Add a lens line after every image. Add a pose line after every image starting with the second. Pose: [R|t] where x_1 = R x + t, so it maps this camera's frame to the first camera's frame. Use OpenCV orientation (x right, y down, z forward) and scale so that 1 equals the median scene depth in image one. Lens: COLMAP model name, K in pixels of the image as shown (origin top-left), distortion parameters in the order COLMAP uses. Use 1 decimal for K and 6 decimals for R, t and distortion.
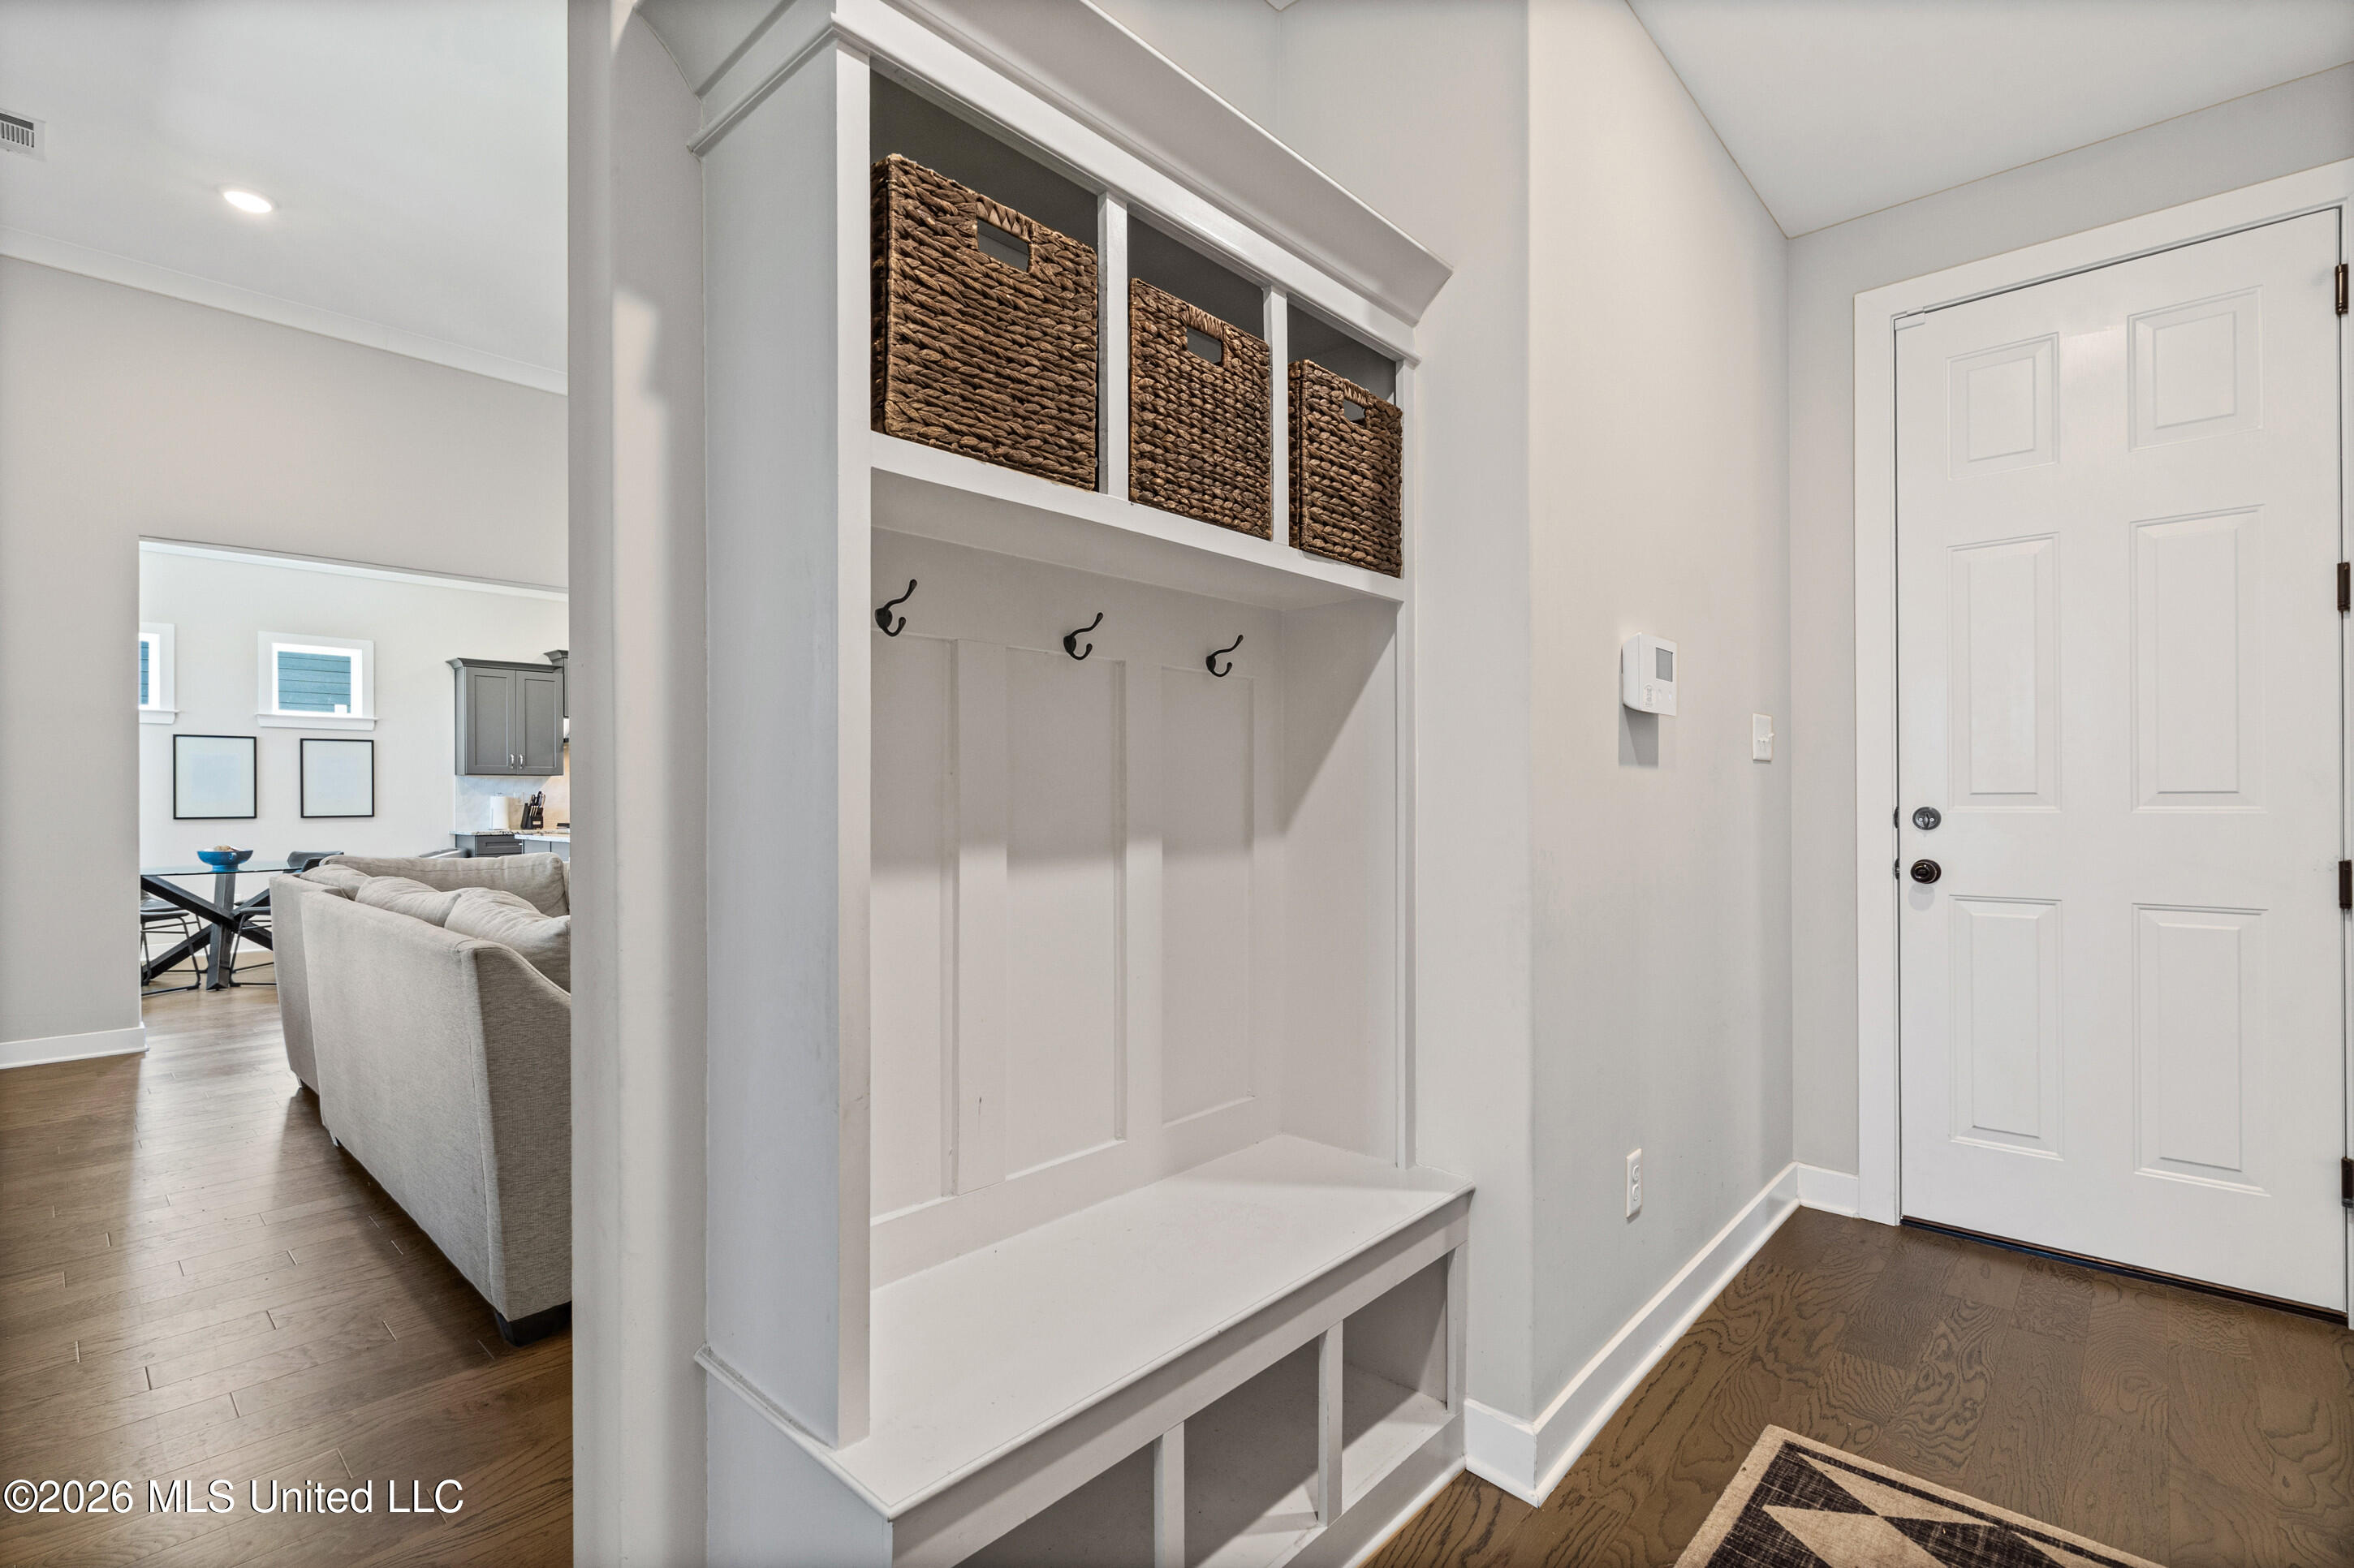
lens RADIAL K [[1080.0, 0, 1174.3], [0, 1080.0, 804.3], [0, 0, 1]] dist [0.000247, -0.001456]
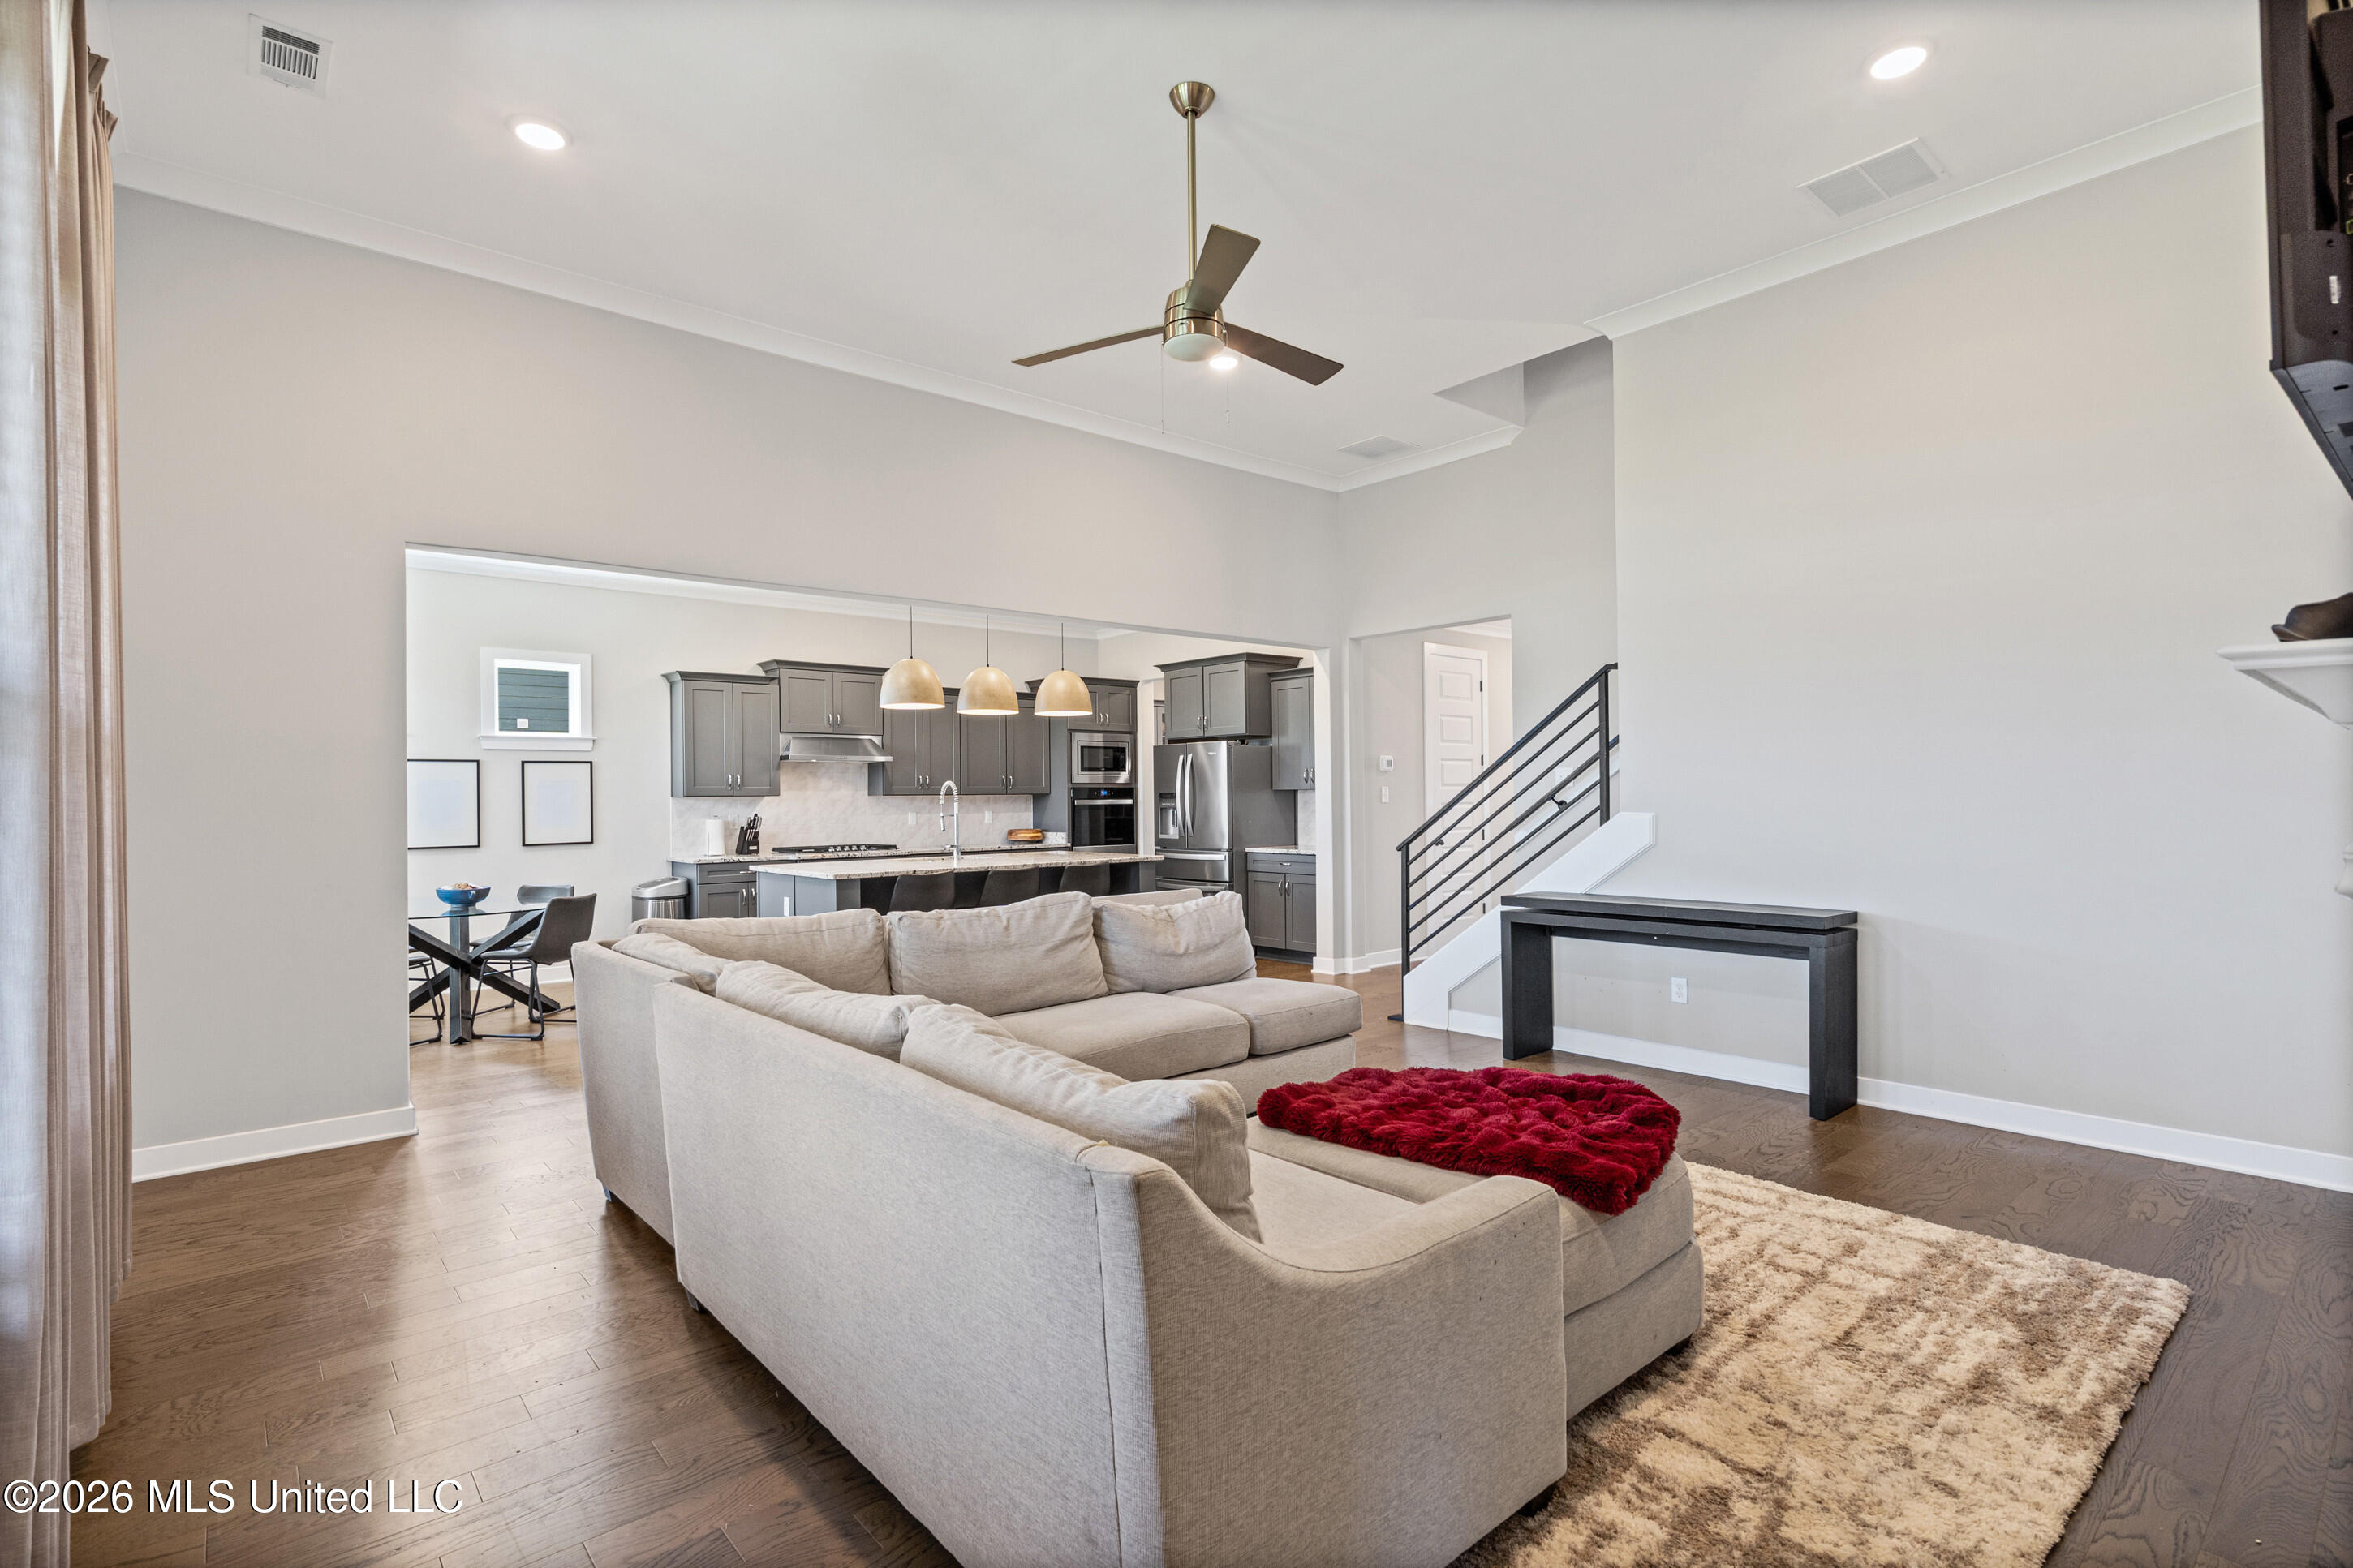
lens RADIAL K [[1079.4, 0, 1128.2], [0, 1079.4, 795.3], [0, 0, 1]] dist [0.000247, -0.001456]
pose [[0.994448, -0.006644, -0.105021, -0.217245], [0.006447, 0.999977, -0.002217, -0.029208], [0.105033, 0.001528, 0.994468, 0.146345]]
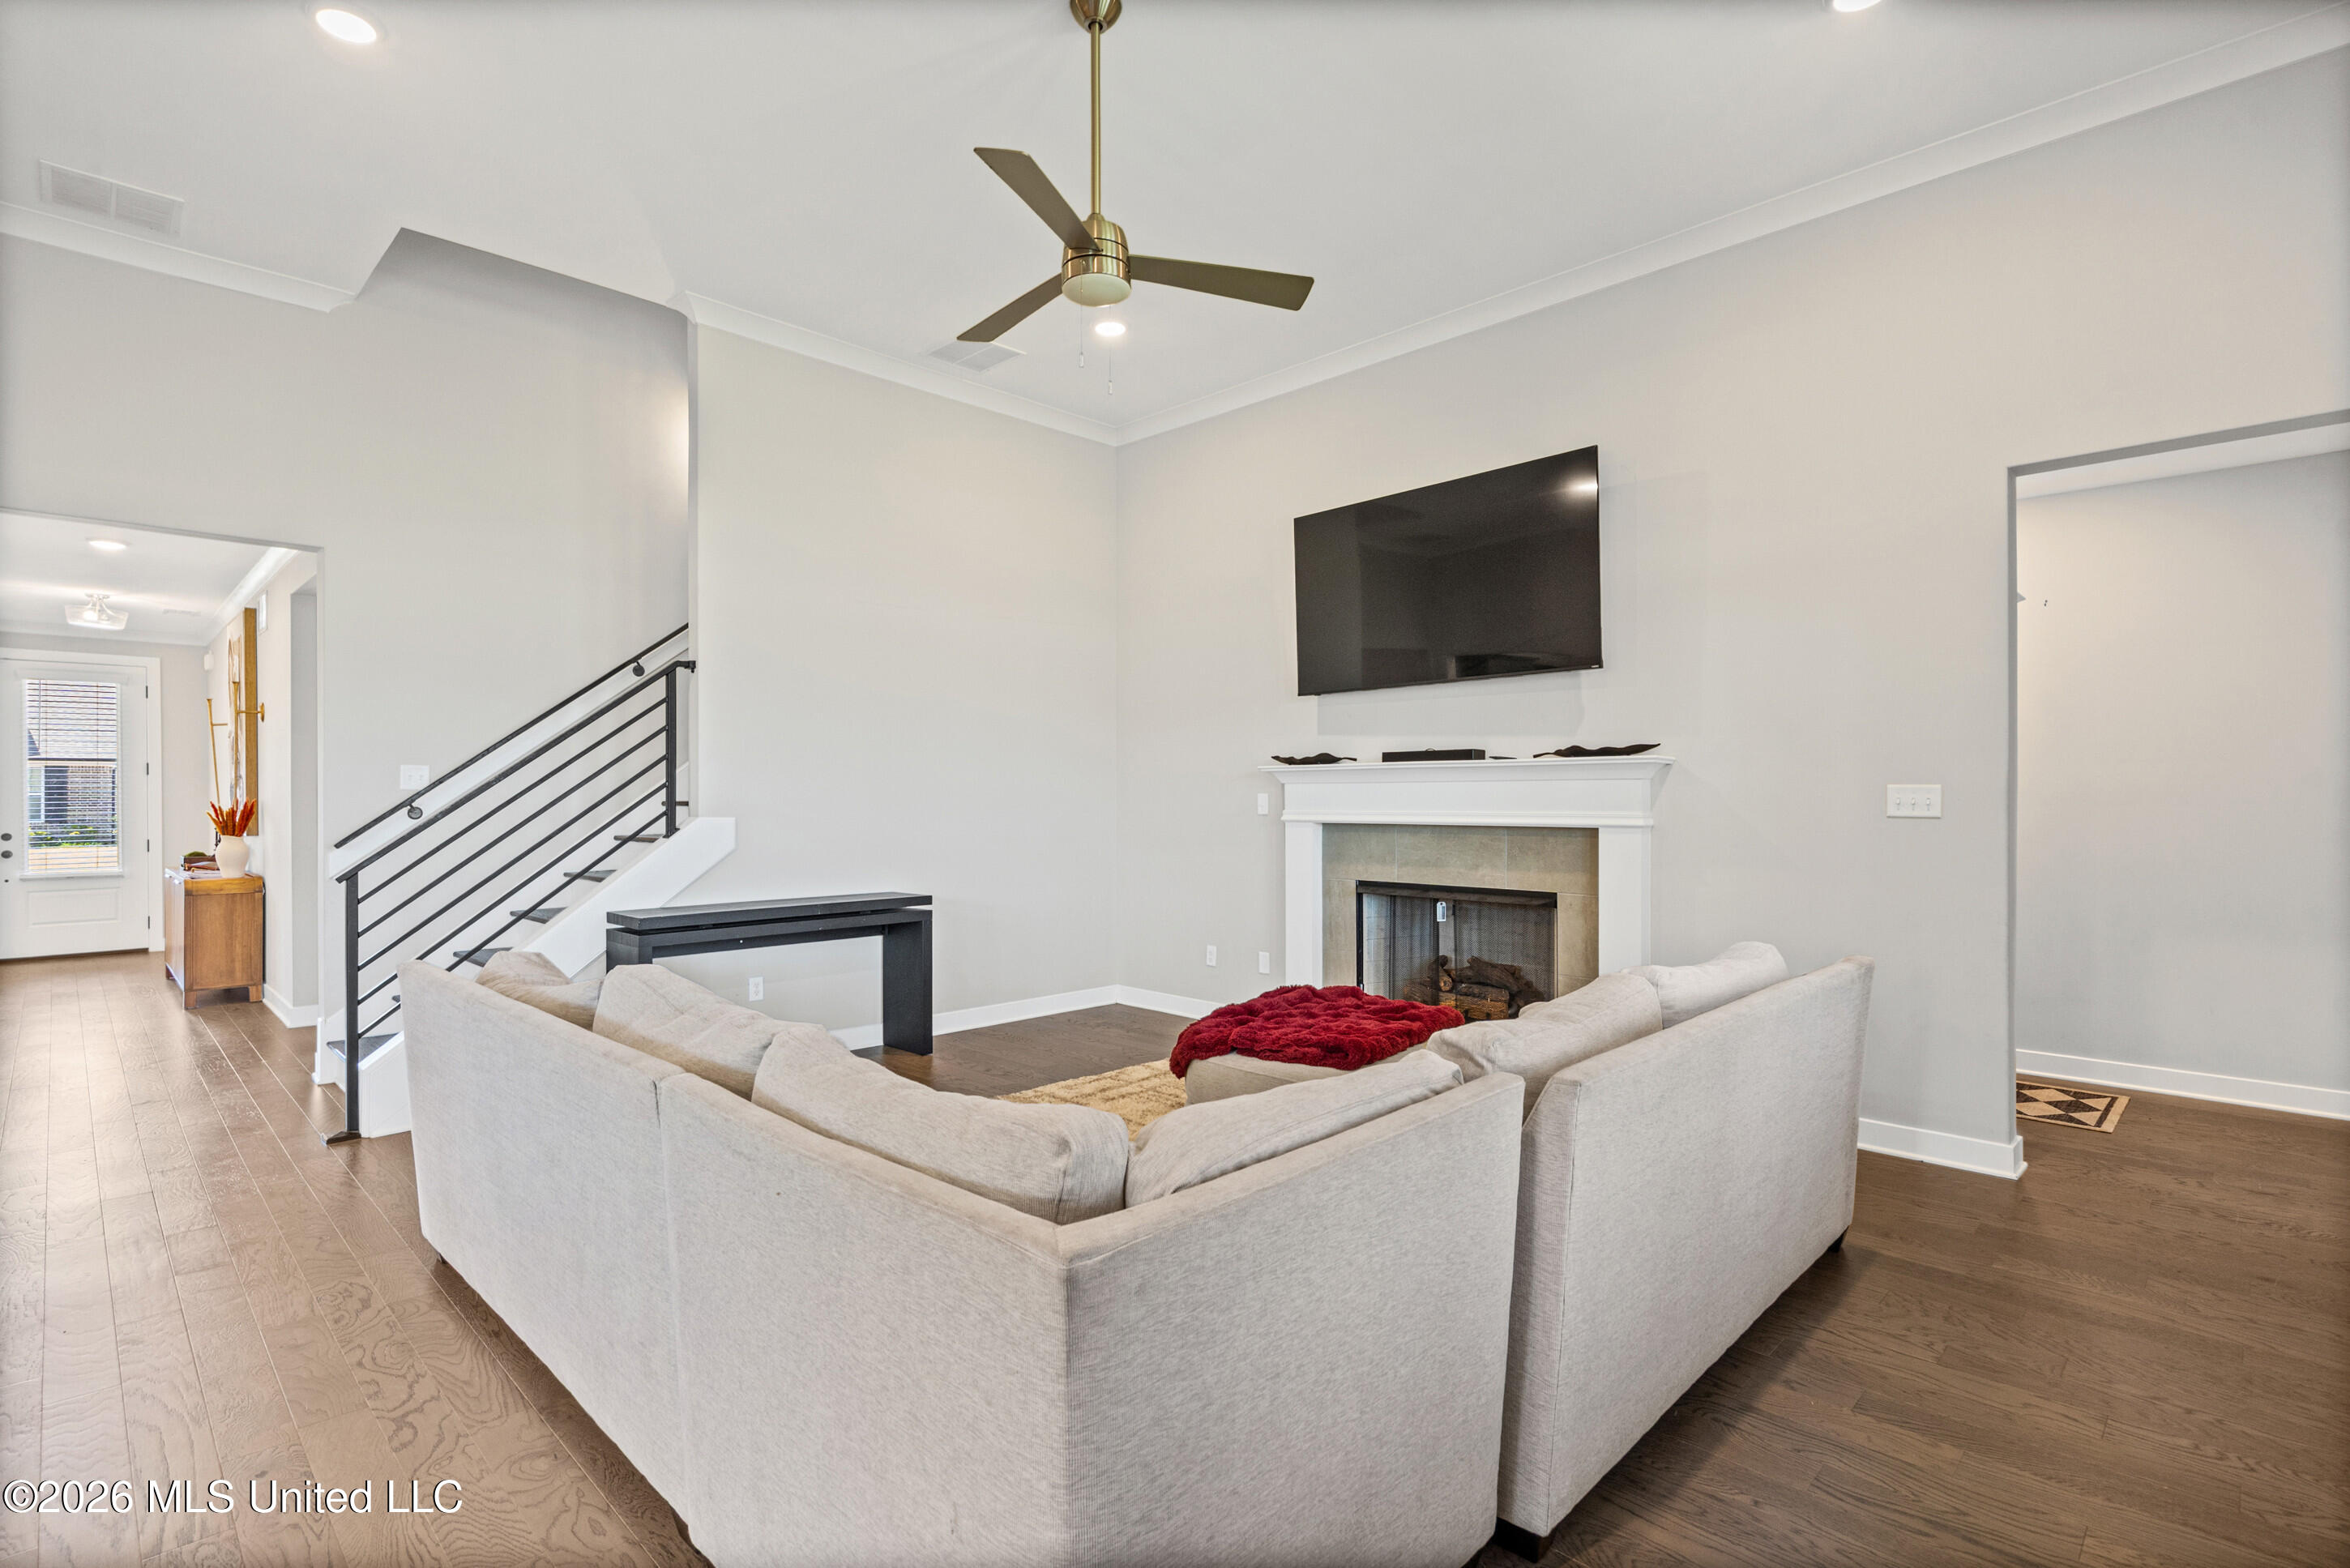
lens RADIAL K [[1078.2, 0, 1177.6], [0, 1078.2, 794.3], [0, 0, 1]] dist [0.000247, -0.001456]
pose [[0.026428, 0.006096, 0.999632, -0.769417], [0.004248, 0.999972, -0.006211, -0.027210], [-0.999642, 0.004410, 0.026401, 0.689569]]
